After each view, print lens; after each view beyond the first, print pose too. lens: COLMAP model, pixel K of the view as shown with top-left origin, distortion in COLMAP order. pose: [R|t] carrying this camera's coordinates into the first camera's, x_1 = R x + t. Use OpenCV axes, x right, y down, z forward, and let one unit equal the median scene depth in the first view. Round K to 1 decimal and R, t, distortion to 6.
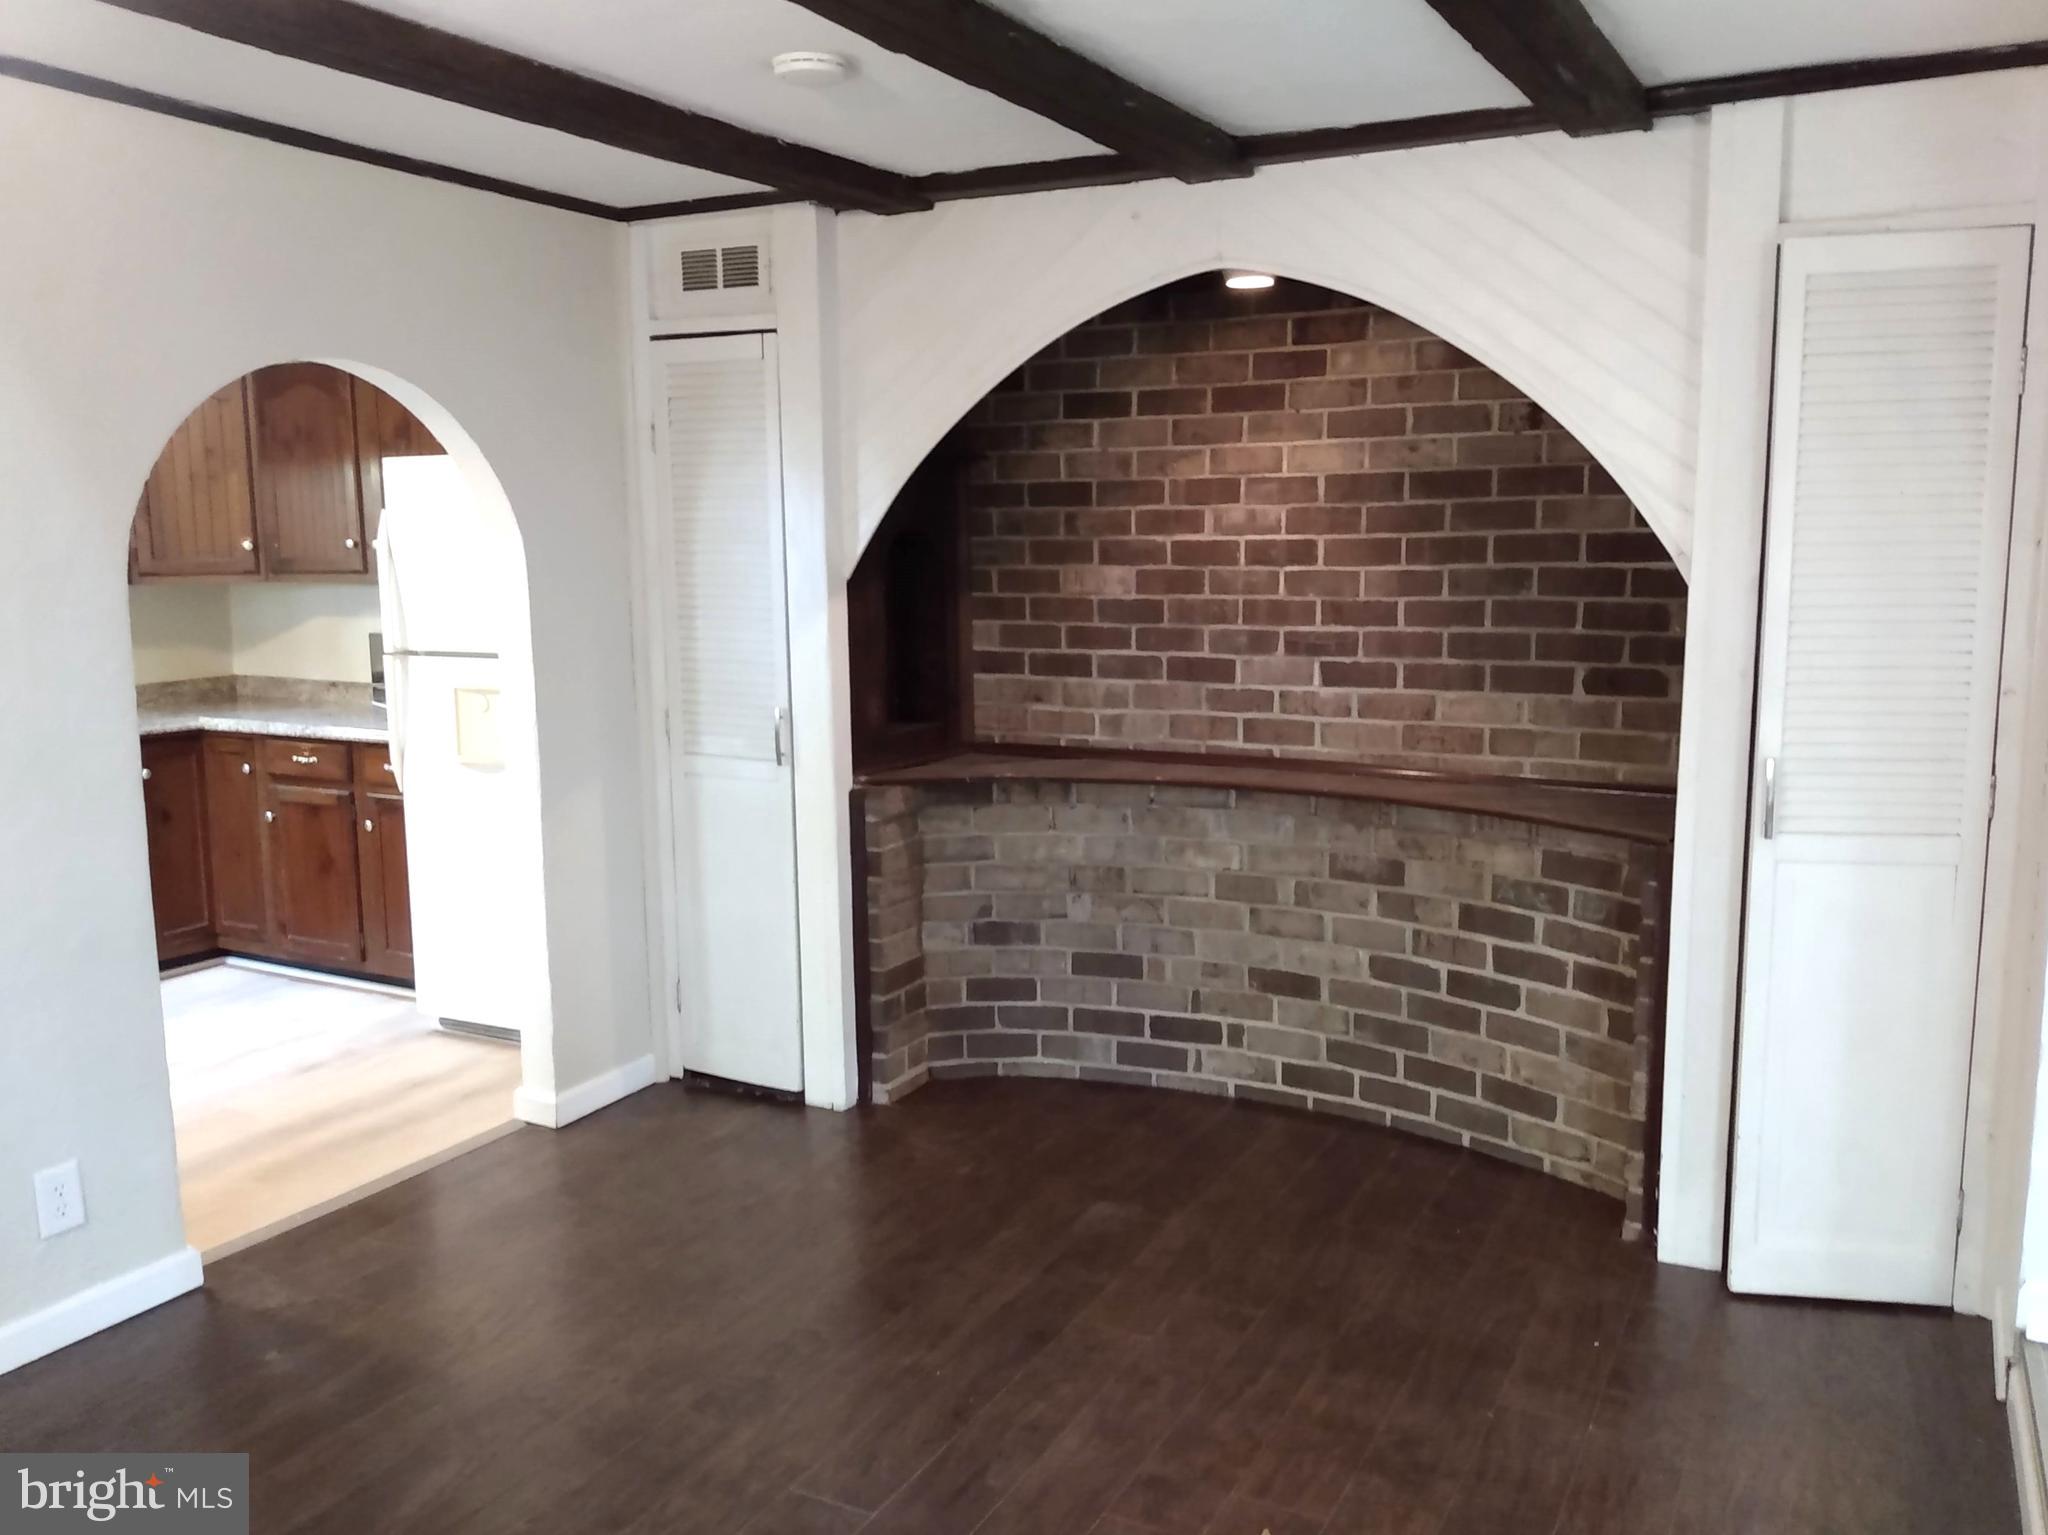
lens RADIAL K [[1639.5, 0, 1024.0], [0, 1639.5, 767.5], [0, 0, 1]] dist [0.056302, -0.097394]
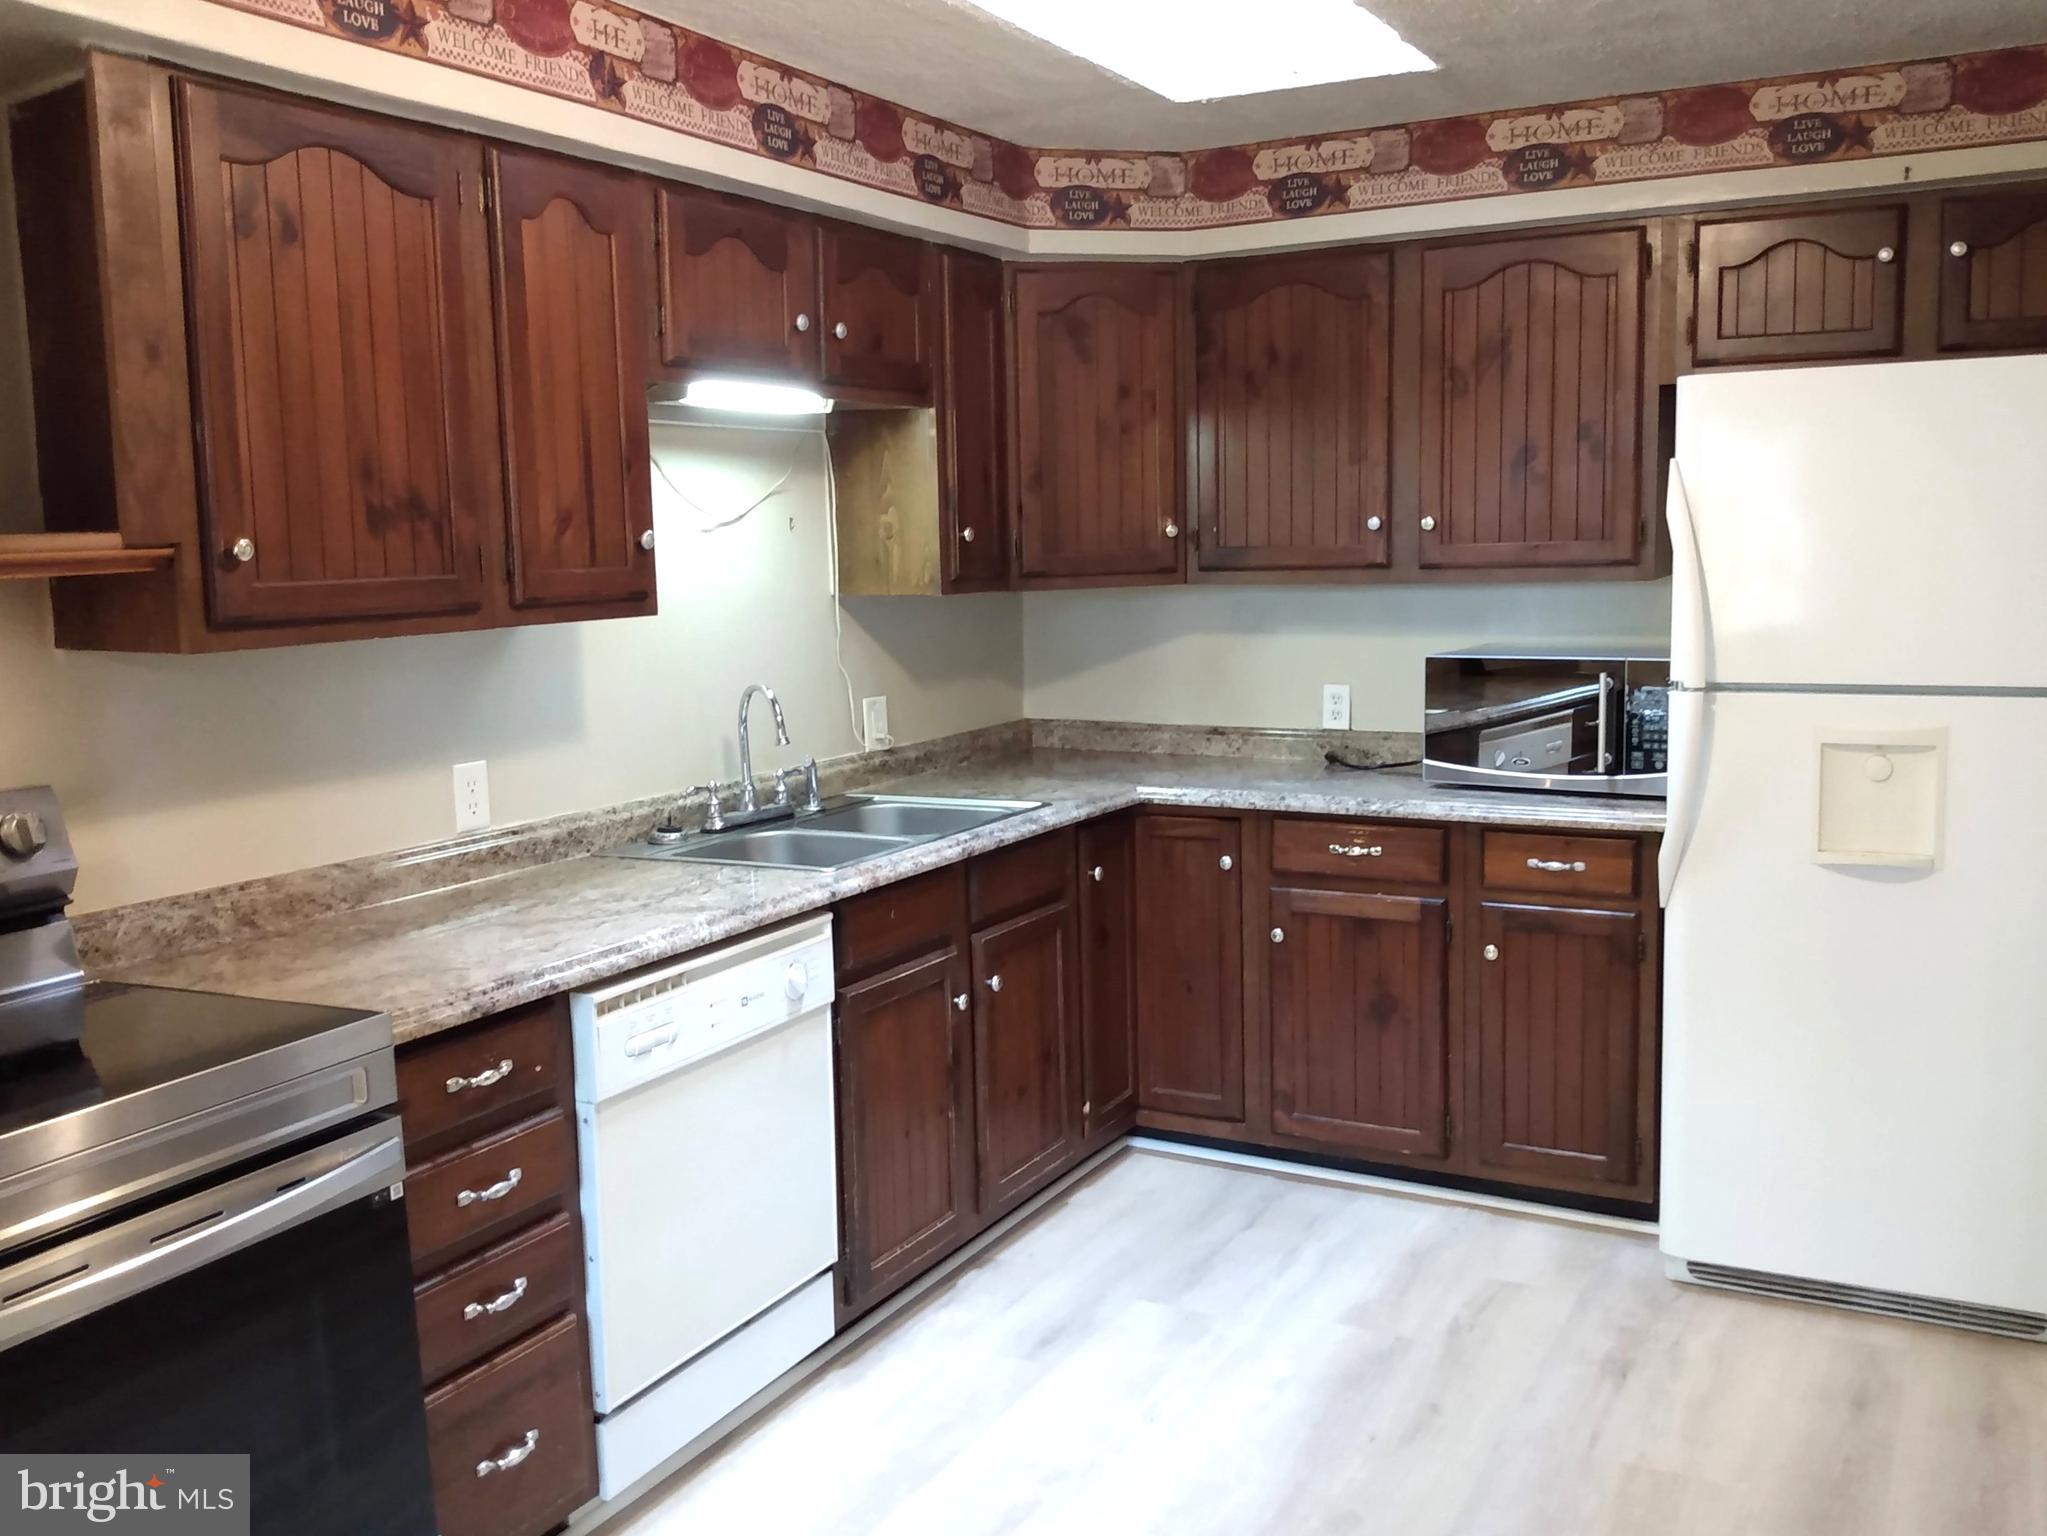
lens RADIAL K [[1717.4, 0, 1085.4], [0, 1717.4, 780.0], [0, 0, 1]] dist [0.105458, -0.252303]
pose [[0.999728, -0.012737, 0.019556, -0.545546], [0.012860, 0.999898, -0.006204, -0.029372], [-0.019475, 0.006454, 0.999790, 0.310351]]
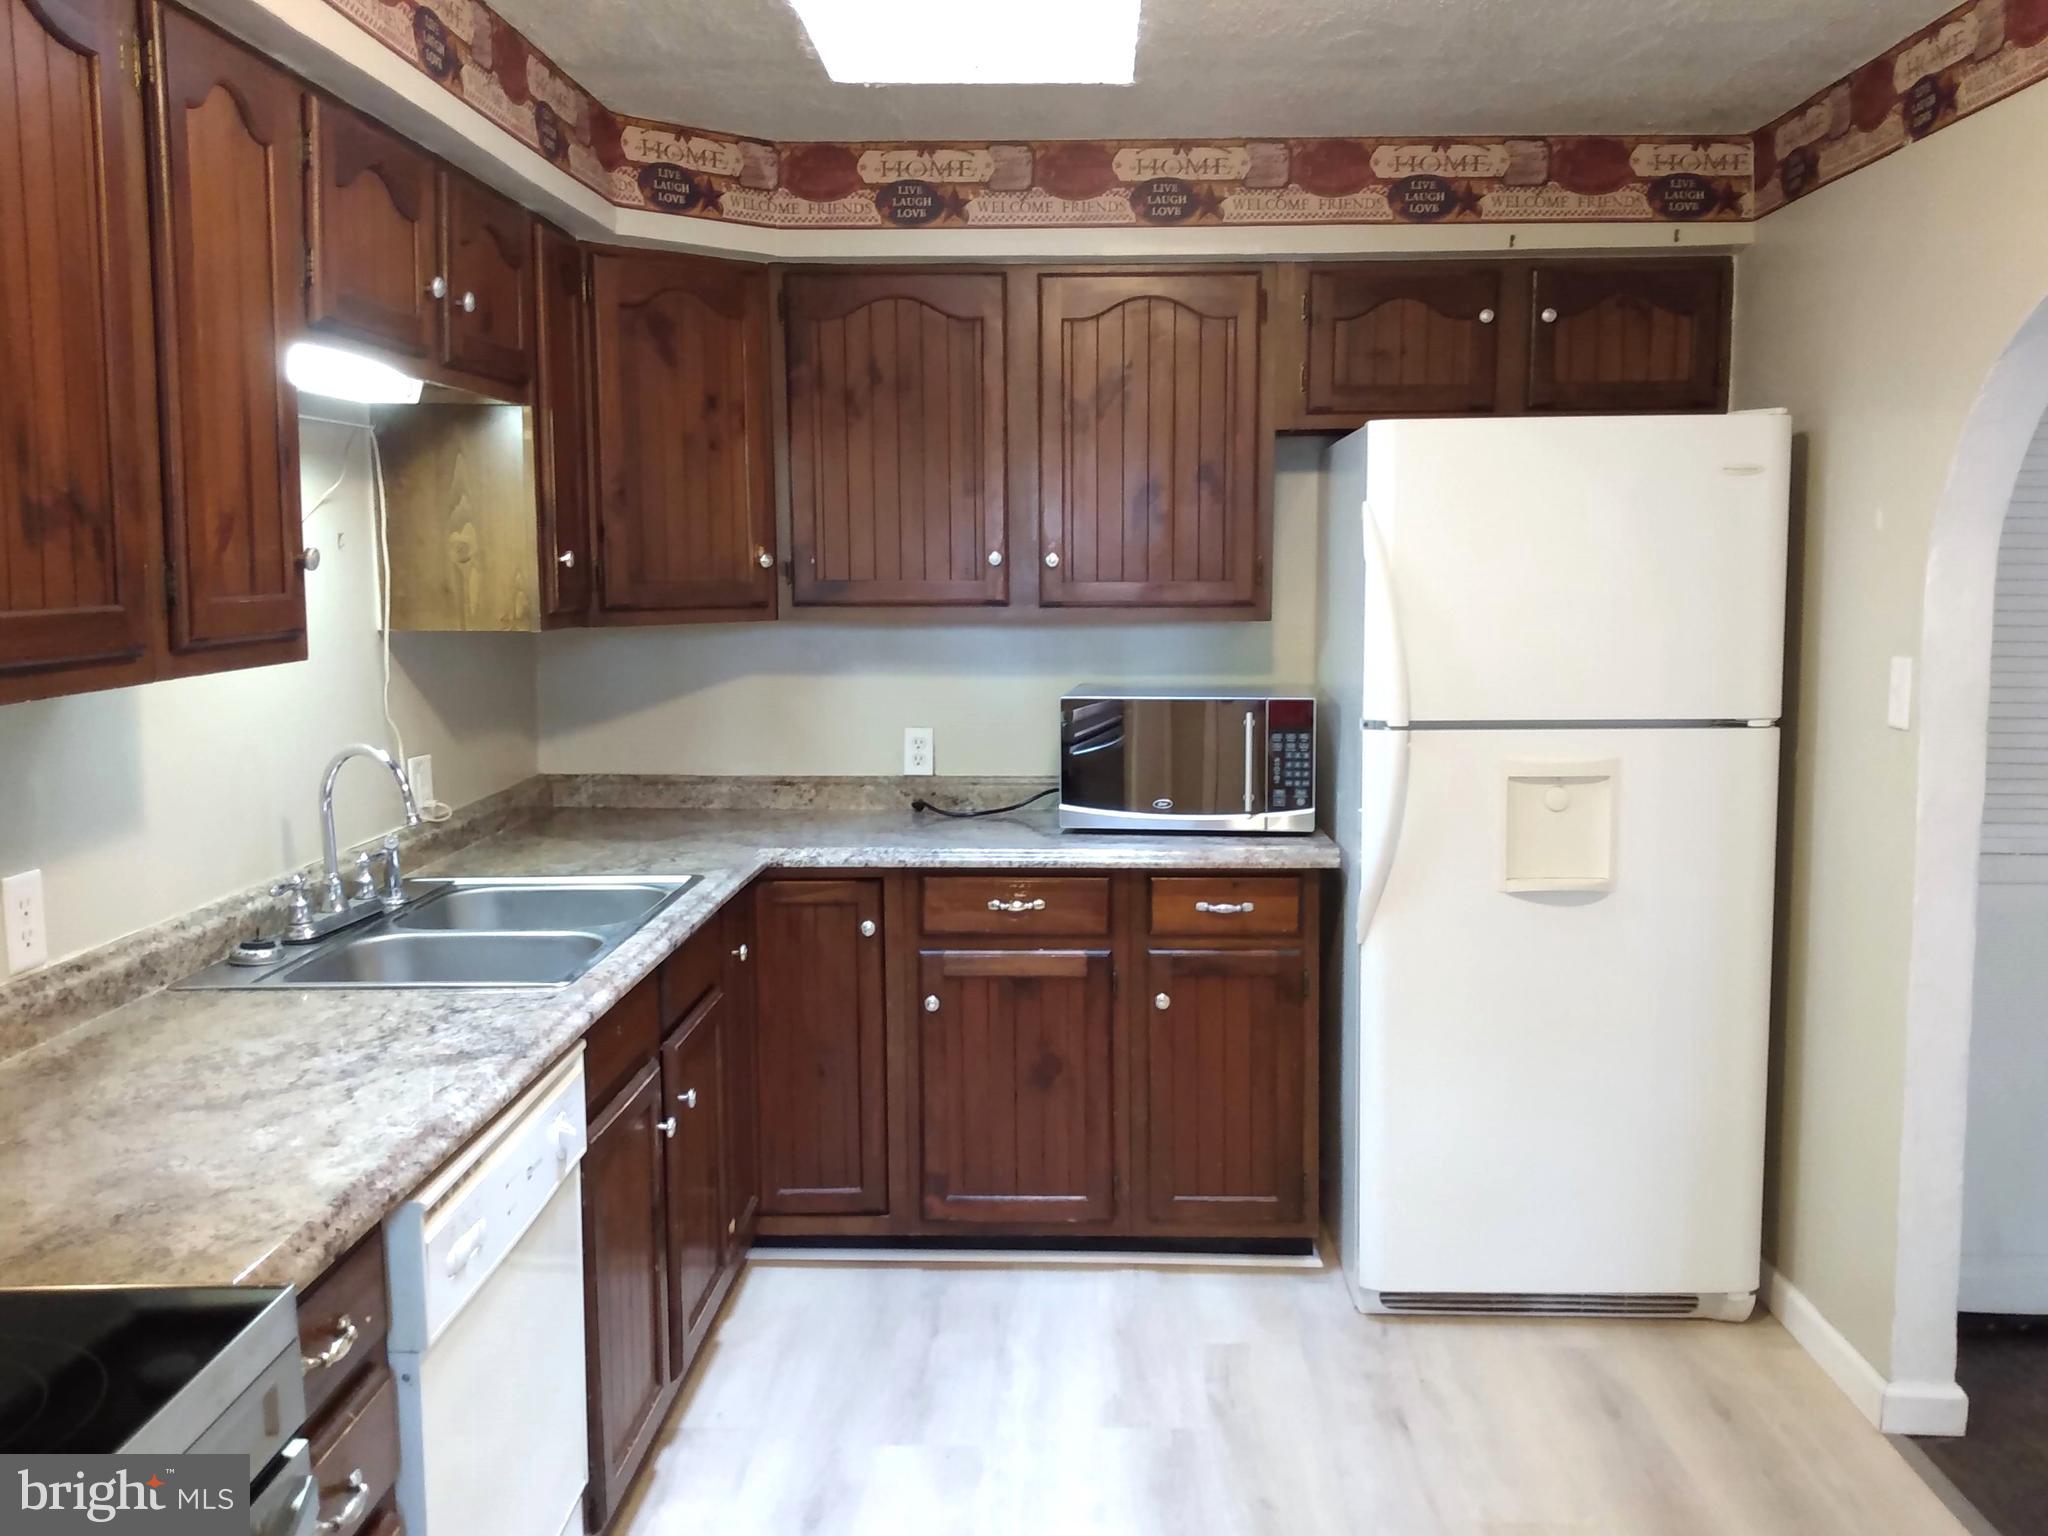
lens RADIAL K [[1676.2, 0, 1024.0], [0, 1676.2, 768.0], [0, 0, 1]] dist [0.123297, -0.287106]
pose [[0.891390, -0.045293, 0.450969, -0.699655], [0.058288, 0.998188, -0.014961, -0.045583], [-0.449474, 0.039622, 0.892414, 0.428870]]
